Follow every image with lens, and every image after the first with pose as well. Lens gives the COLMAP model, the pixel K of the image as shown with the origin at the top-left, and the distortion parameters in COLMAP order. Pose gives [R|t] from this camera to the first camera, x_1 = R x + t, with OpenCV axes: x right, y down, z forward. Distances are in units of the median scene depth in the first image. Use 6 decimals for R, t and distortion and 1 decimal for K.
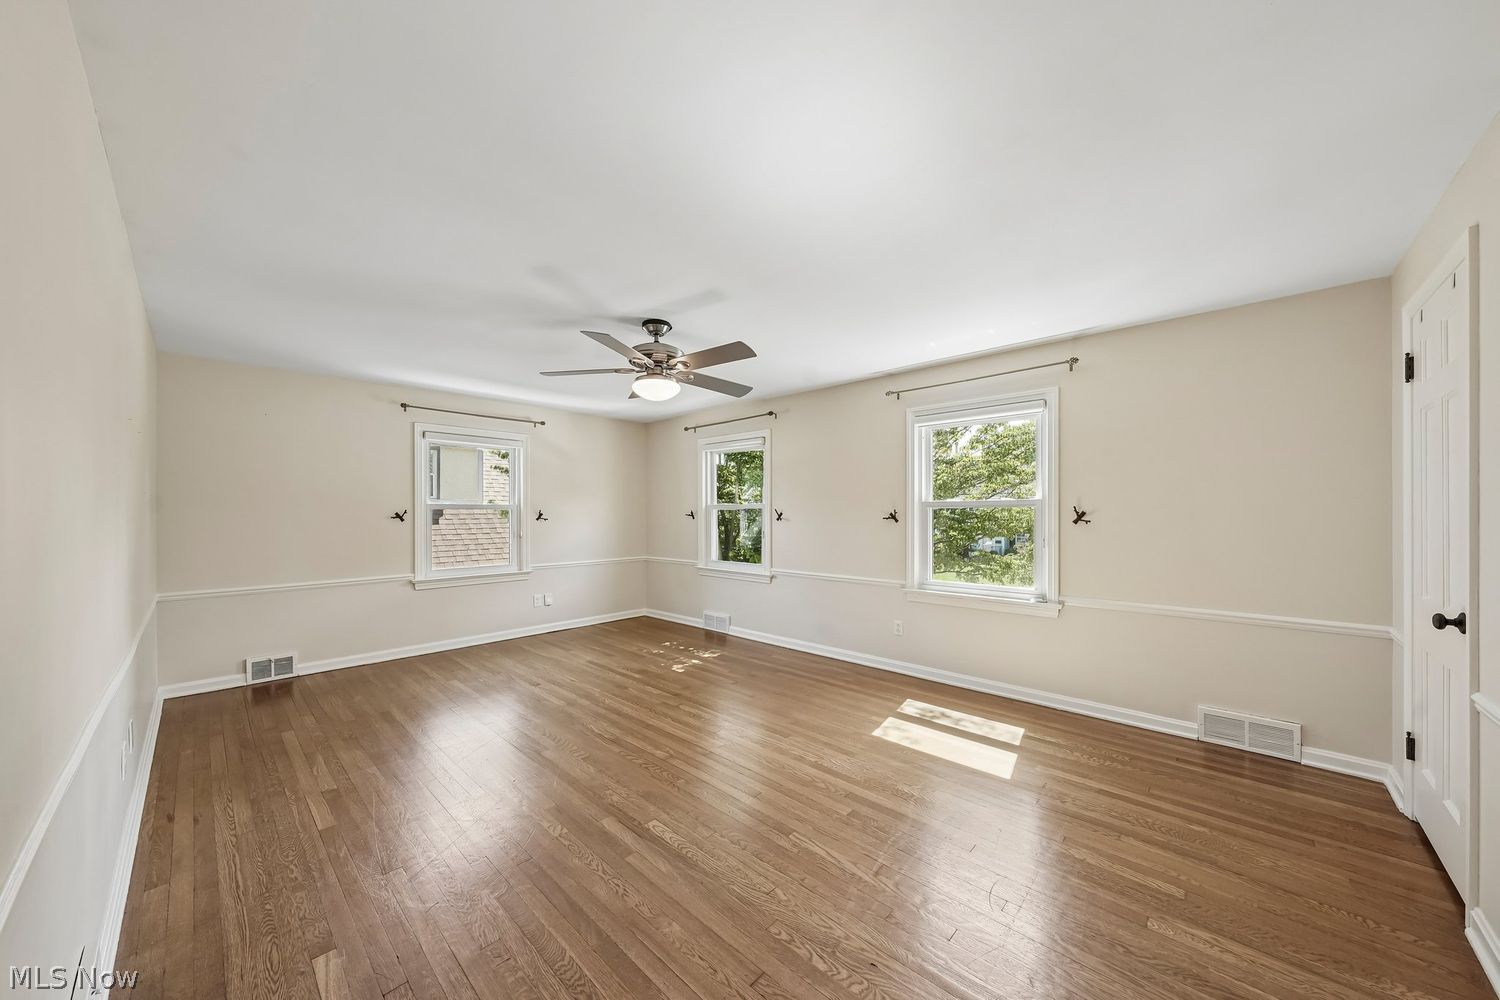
lens RADIAL K [[520.3, 0, 741.7], [0, 520.3, 512.7], [0, 0, 1]] dist [0.000344, 0.000047]
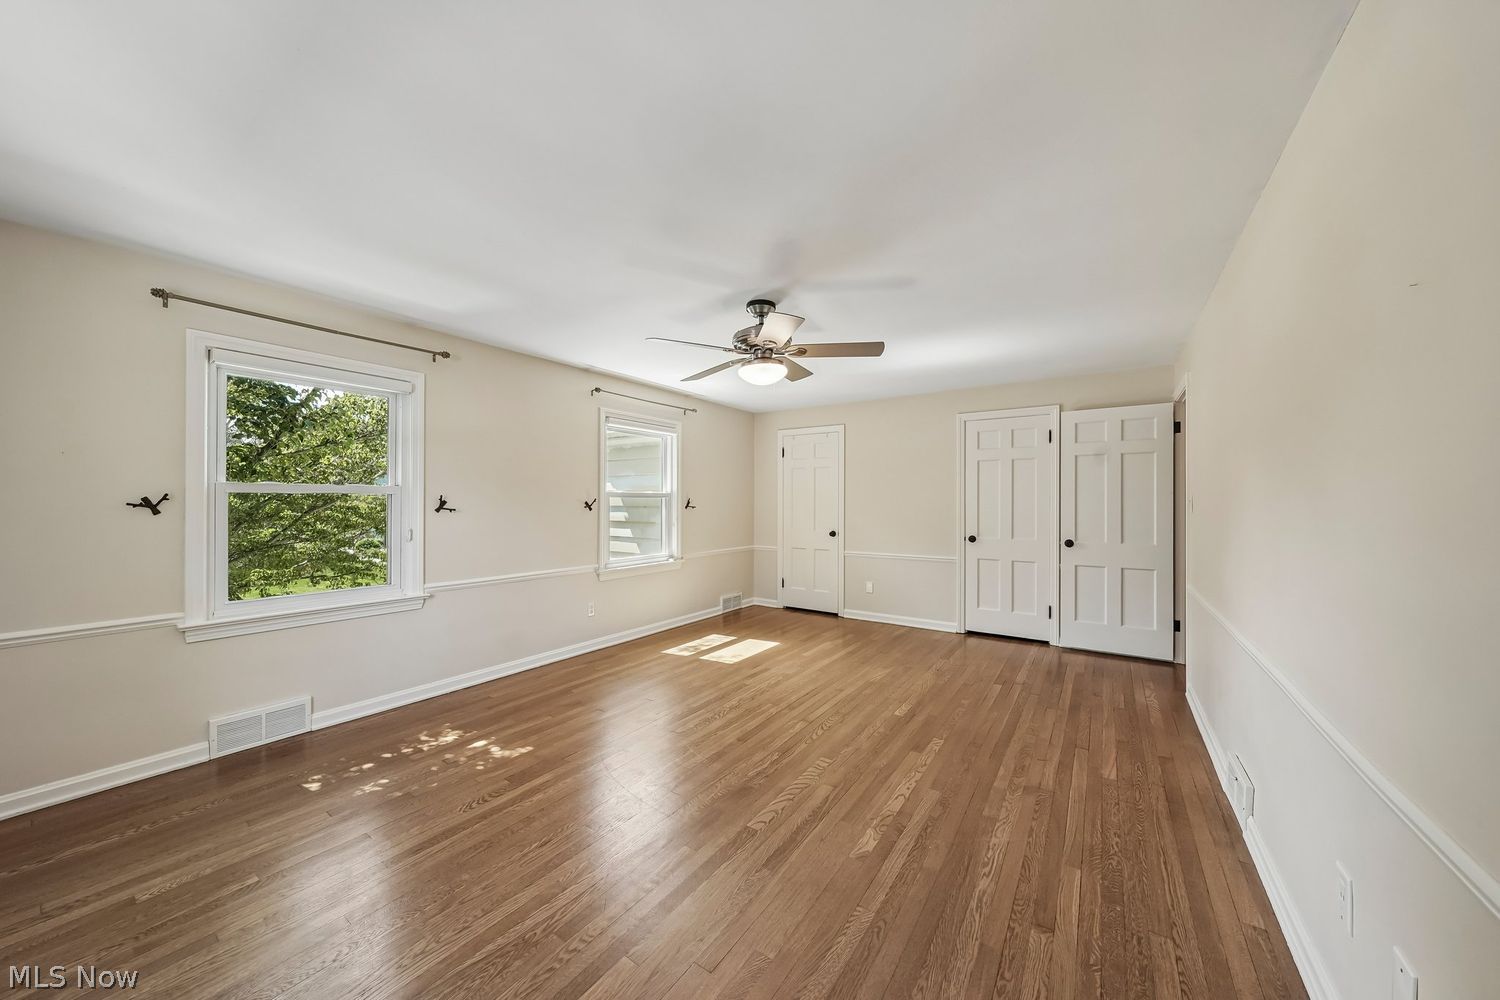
lens RADIAL K [[512.3, 0, 750.0], [0, 512.3, 500.0], [0, 0, 1]] dist [0.000206, 0.000022]
pose [[-0.153087, 0.006674, 0.988190, -0.815007], [-0.003434, 0.999968, -0.007286, 0.003994], [-0.988207, -0.004509, -0.153059, 0.867462]]
